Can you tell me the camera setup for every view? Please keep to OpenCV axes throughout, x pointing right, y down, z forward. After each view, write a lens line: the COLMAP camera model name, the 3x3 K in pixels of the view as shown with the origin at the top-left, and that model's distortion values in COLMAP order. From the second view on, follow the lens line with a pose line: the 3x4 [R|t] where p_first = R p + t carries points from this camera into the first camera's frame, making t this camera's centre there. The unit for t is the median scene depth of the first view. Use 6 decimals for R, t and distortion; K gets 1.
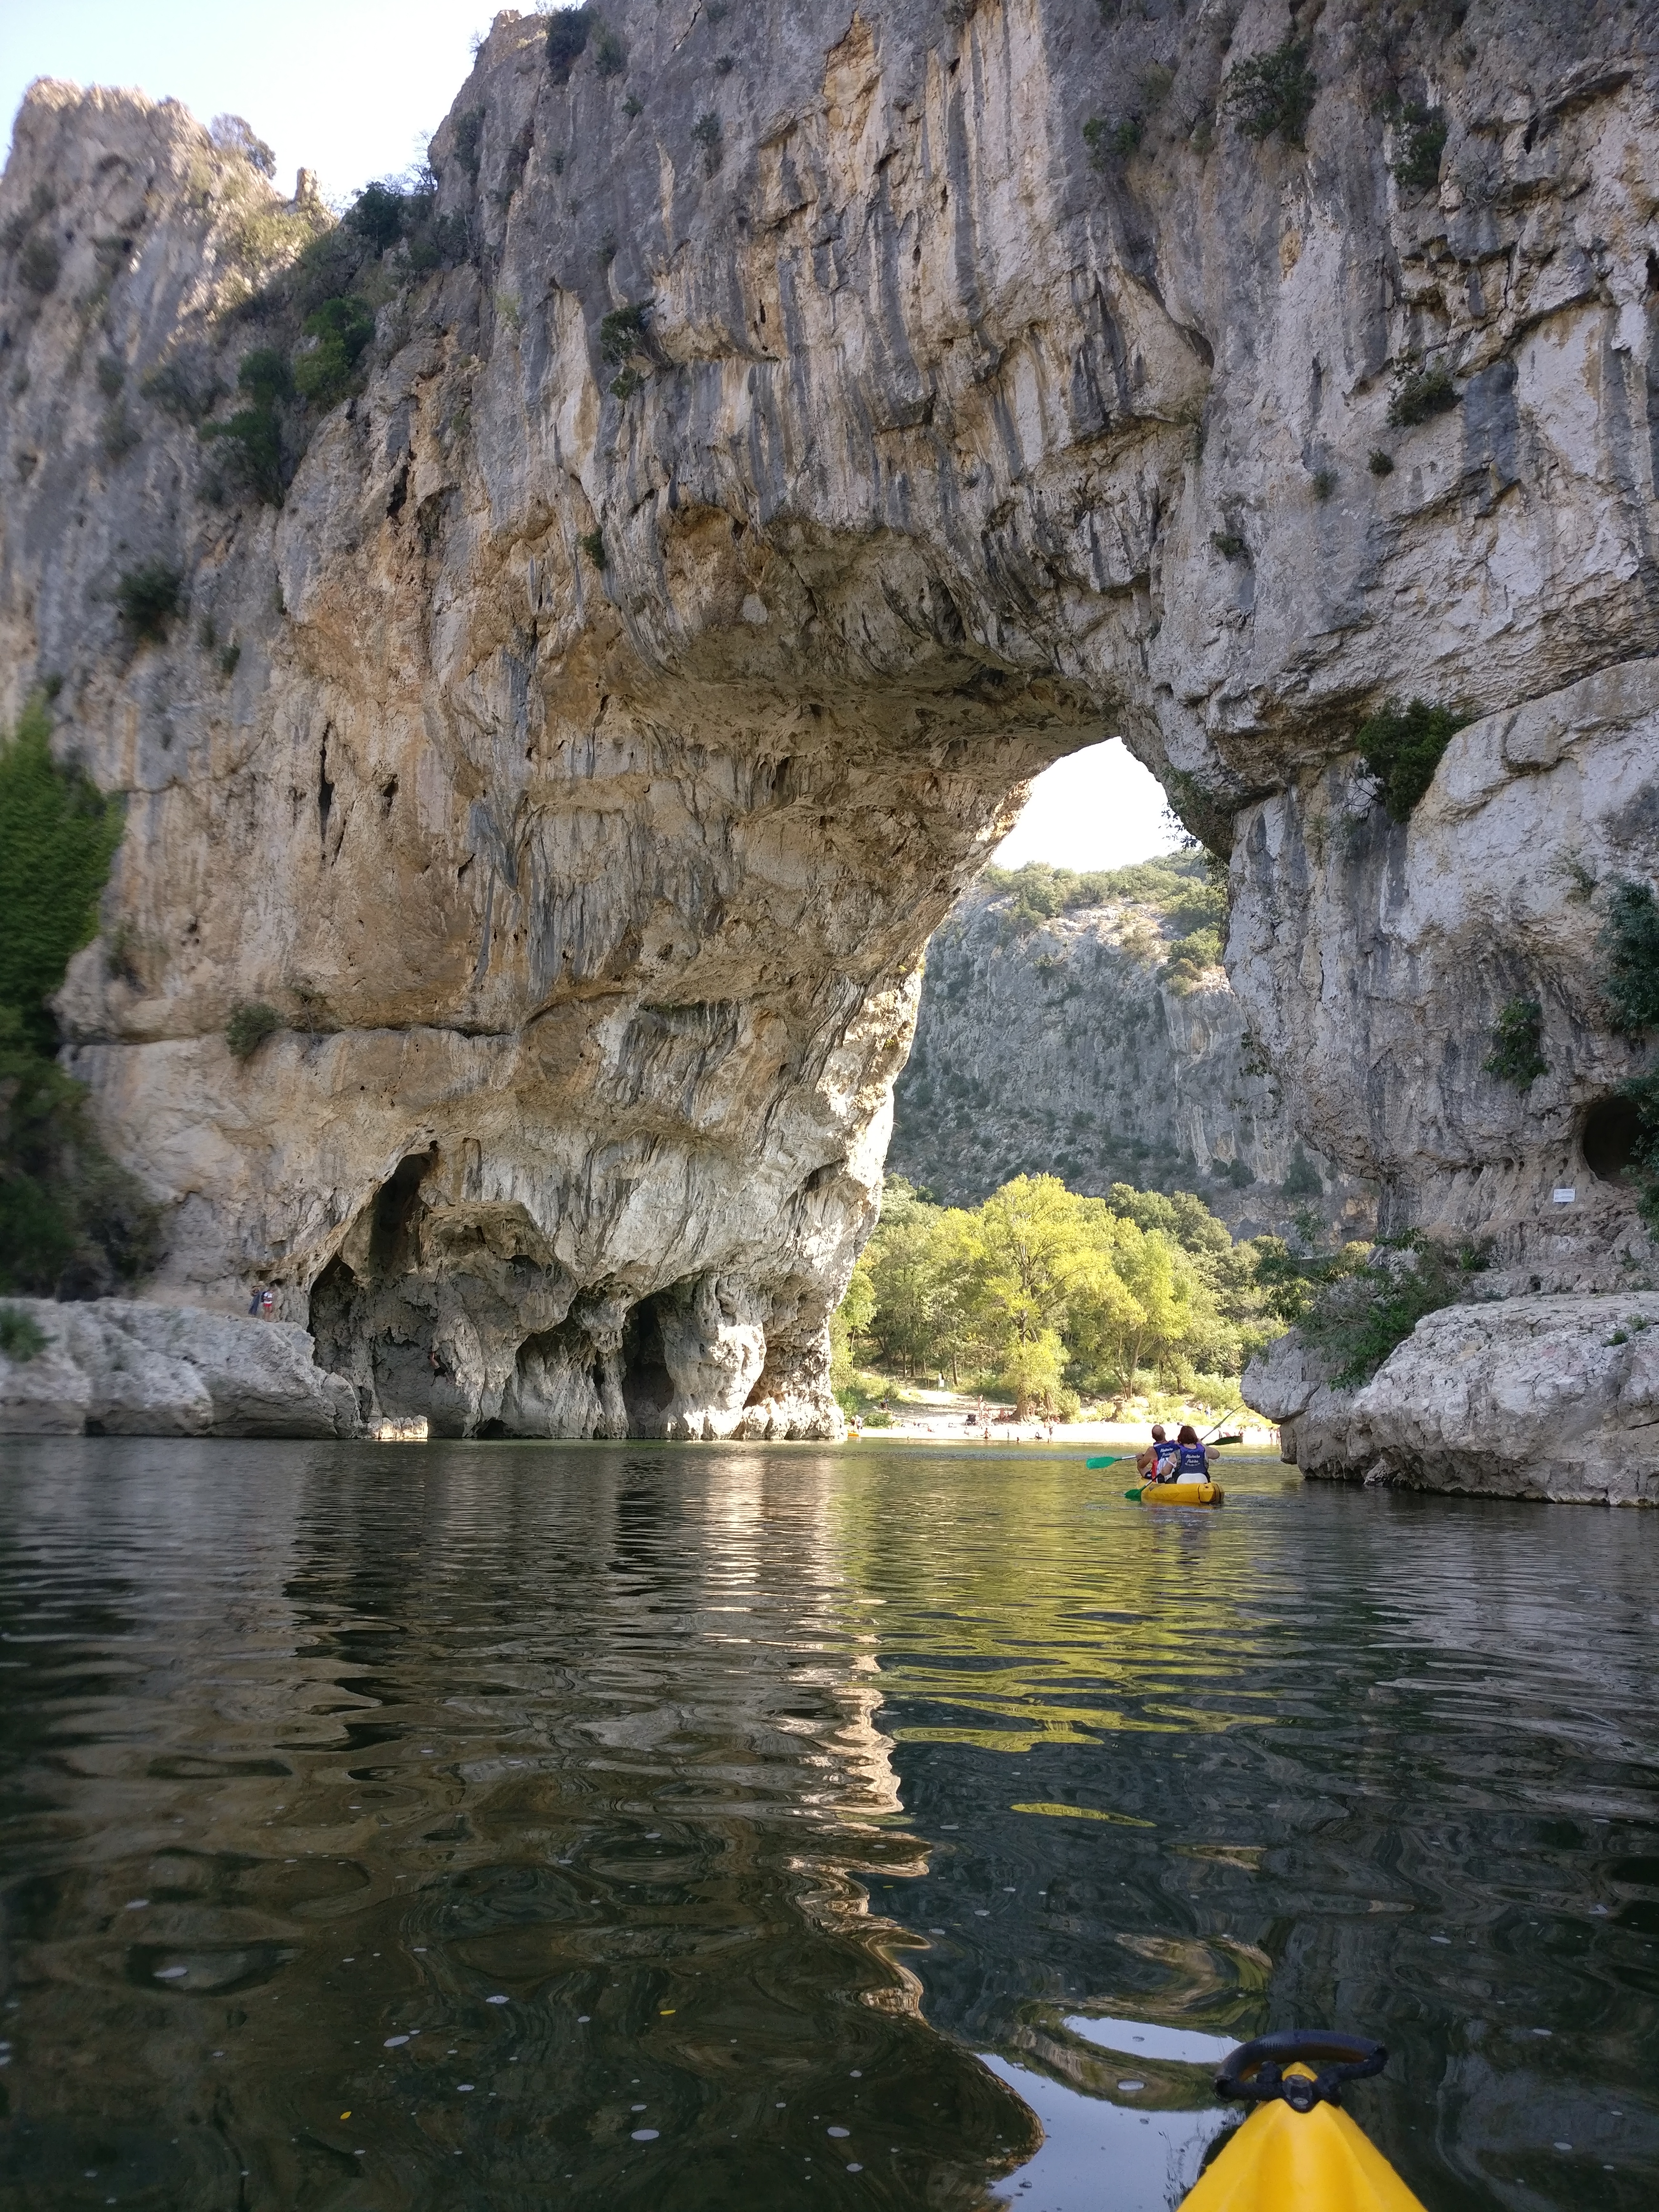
lens RADIAL K [[1640.6, 0, 829.5], [0, 1640.6, 1106.0], [0, 0, 1]] dist [0.039992, -0.014791]
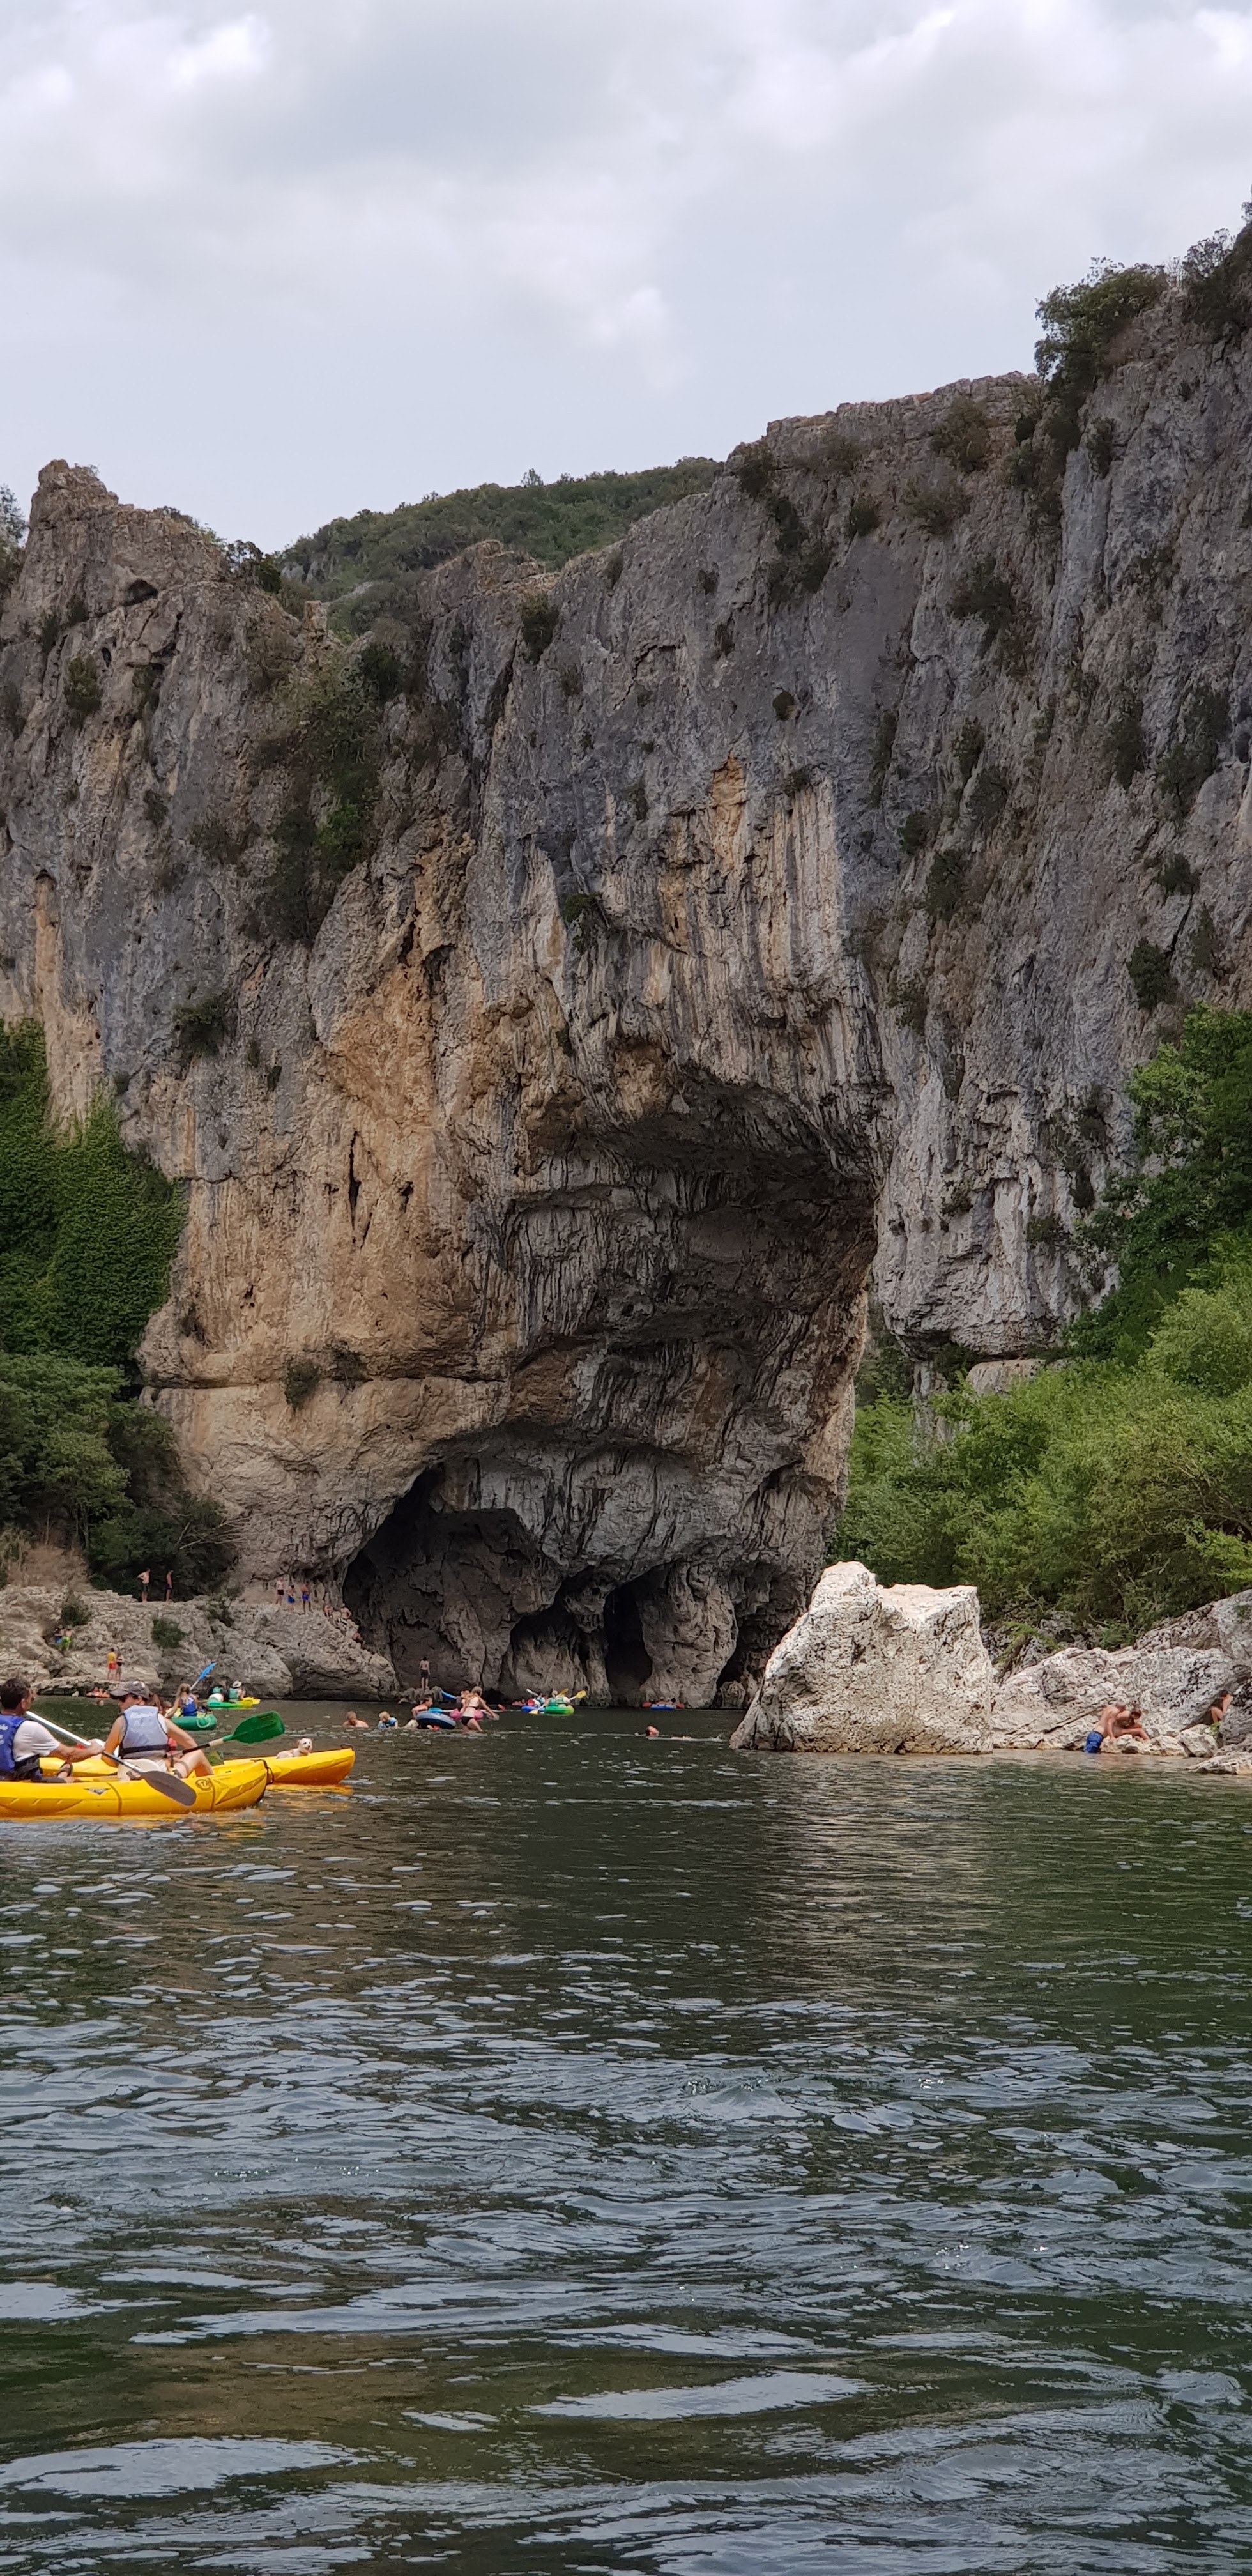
lens RADIAL K [[3814.9, 0, 736.2], [0, 3814.9, 1283.9], [0, 0, 1]] dist [0.121149, 0.054745]
pose [[0.993407, -0.003640, -0.114585, 0.313397], [0.013363, 0.996359, 0.084201, -0.363655], [0.113861, -0.085177, 0.989839, -1.844498]]
